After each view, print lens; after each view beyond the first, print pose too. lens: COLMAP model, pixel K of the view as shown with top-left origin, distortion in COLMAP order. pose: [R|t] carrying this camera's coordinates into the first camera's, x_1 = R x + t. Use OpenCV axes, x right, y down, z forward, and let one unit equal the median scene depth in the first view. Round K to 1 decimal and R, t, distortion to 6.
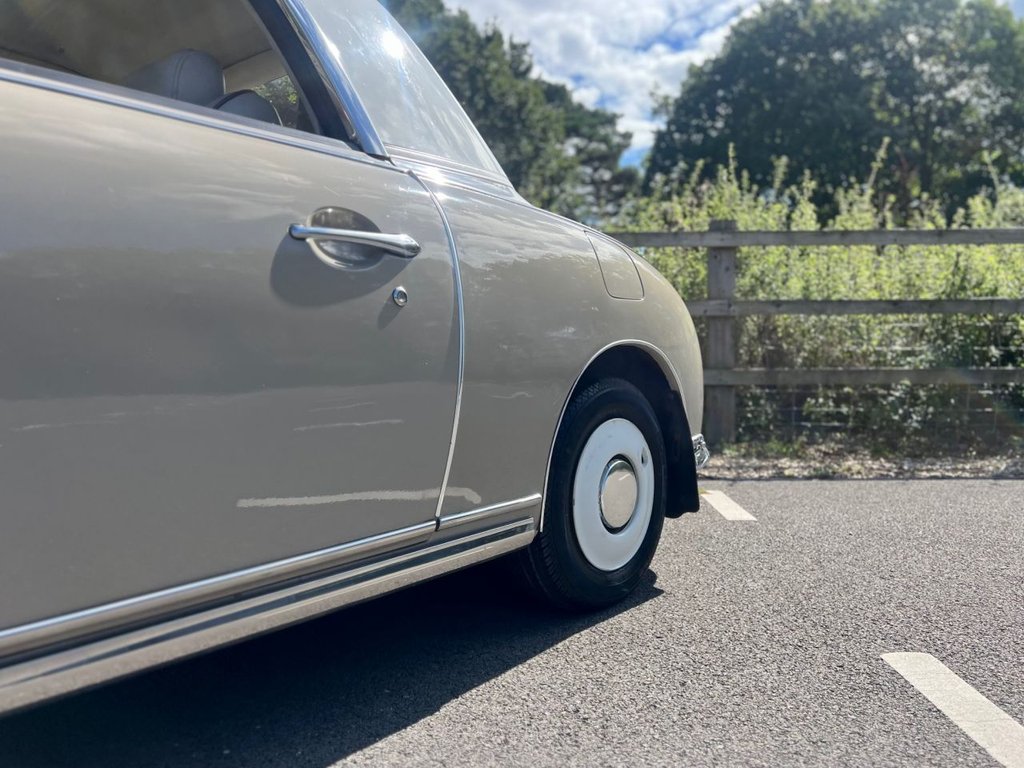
lens RADIAL K [[811.5, 0, 512.0], [0, 811.5, 384.0], [0, 0, 1]] dist [0.005834, -0.002718]
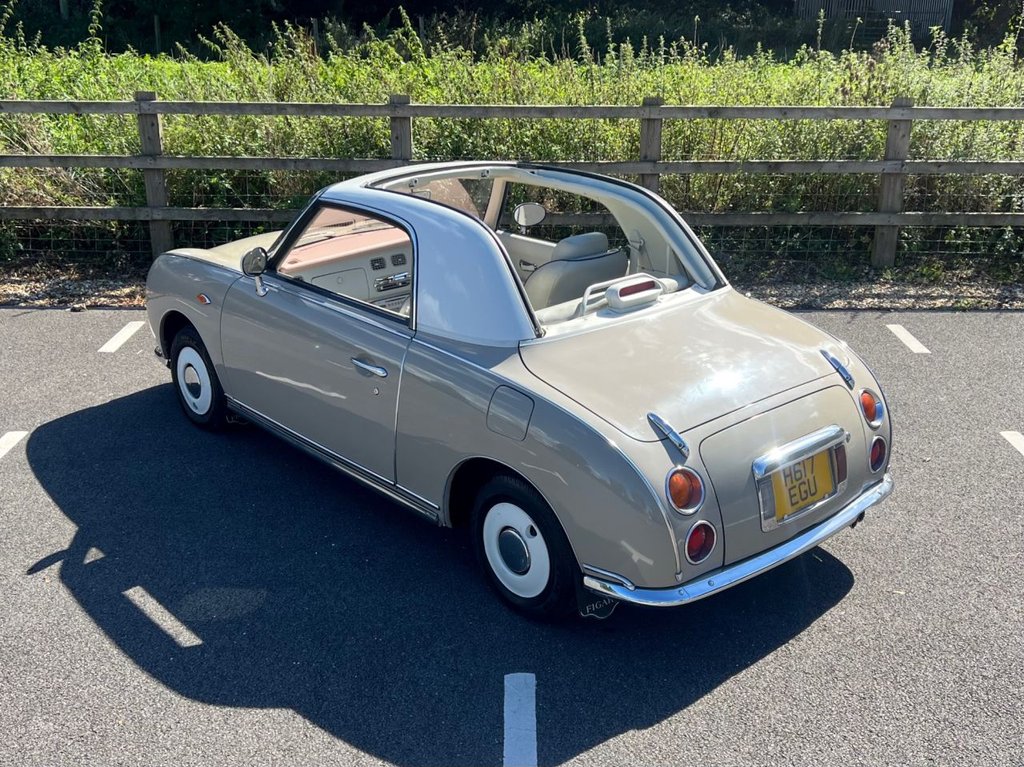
lens RADIAL K [[1044.0, 0, 560.8], [0, 1044.0, 351.7], [0, 0, 1]] dist [0.008659, 0.004559]
pose [[0.998857, 0.007783, 0.047165, -0.337381], [-0.020406, 0.961664, 0.273471, -0.243874], [-0.043228, -0.274120, 0.960723, -0.633664]]
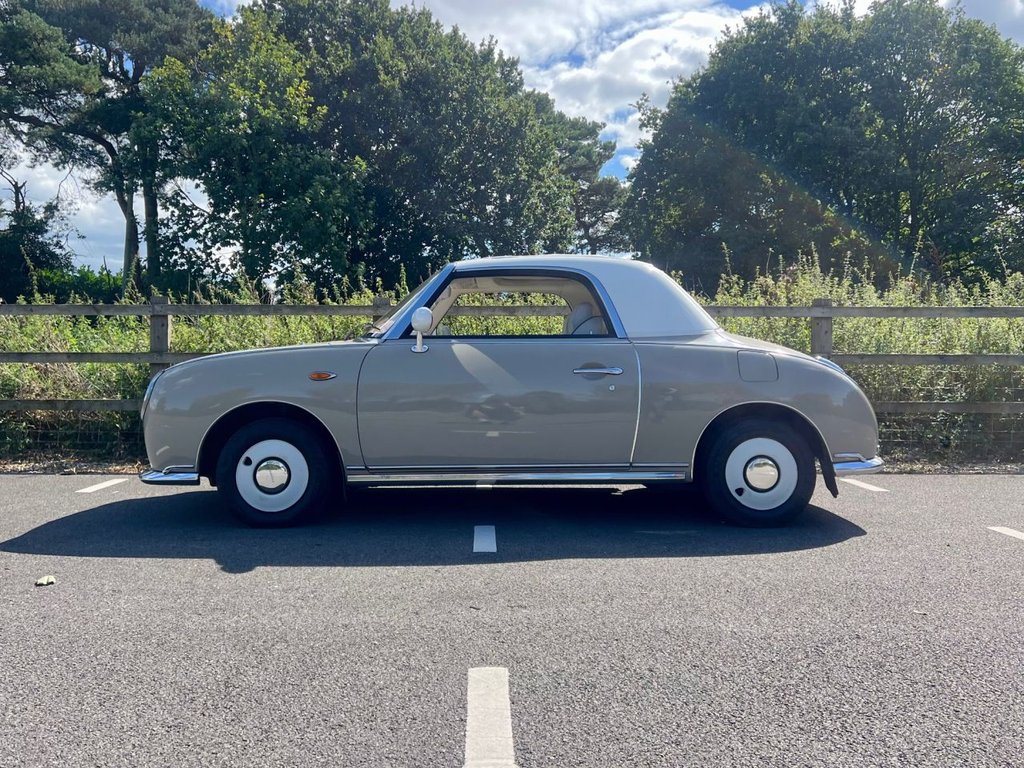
lens RADIAL K [[868.7, 0, 508.6], [0, 868.7, 347.1], [0, 0, 1]] dist [0.007471, 0.007690]
pose [[0.999467, 0.008126, 0.031603, -0.335407], [-0.006072, 0.997896, -0.064544, -0.011458], [-0.032061, 0.064318, 0.997414, -0.506382]]
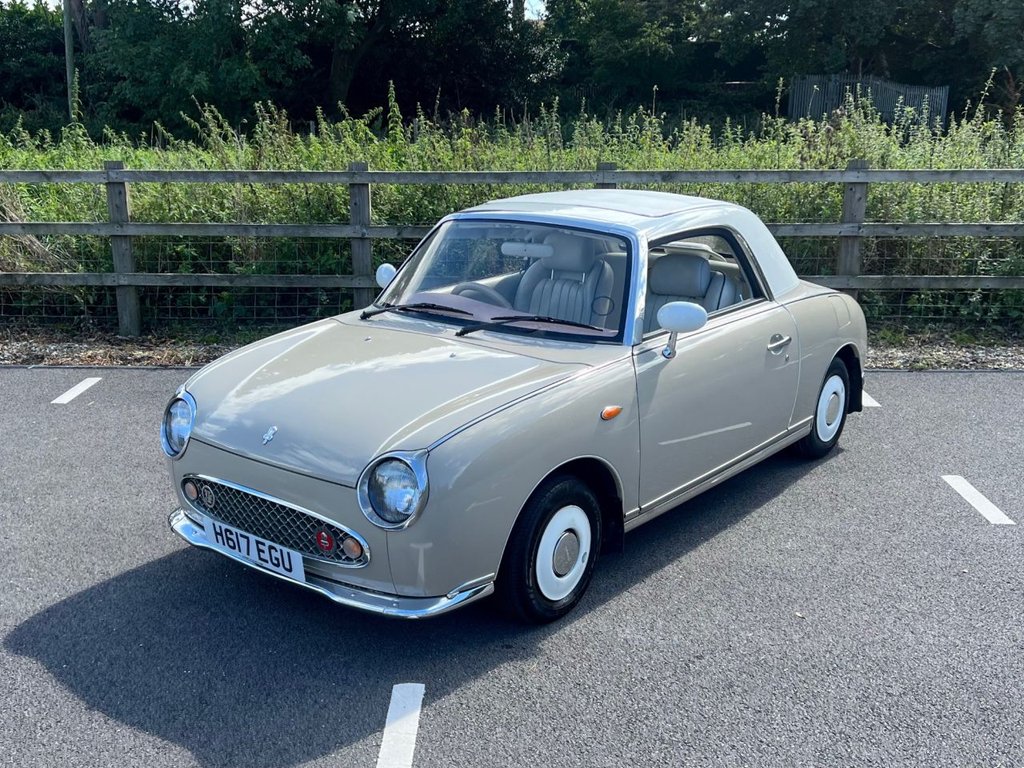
lens RADIAL K [[1040.3, 0, 512.0], [0, 1040.3, 384.0], [0, 0, 1]] dist [0.021436, -0.016392]
pose [[0.999952, 0.009677, 0.001271, -0.272640], [-0.009727, 0.977330, 0.211498, -0.190547], [0.000805, -0.211500, 0.977378, -0.648500]]
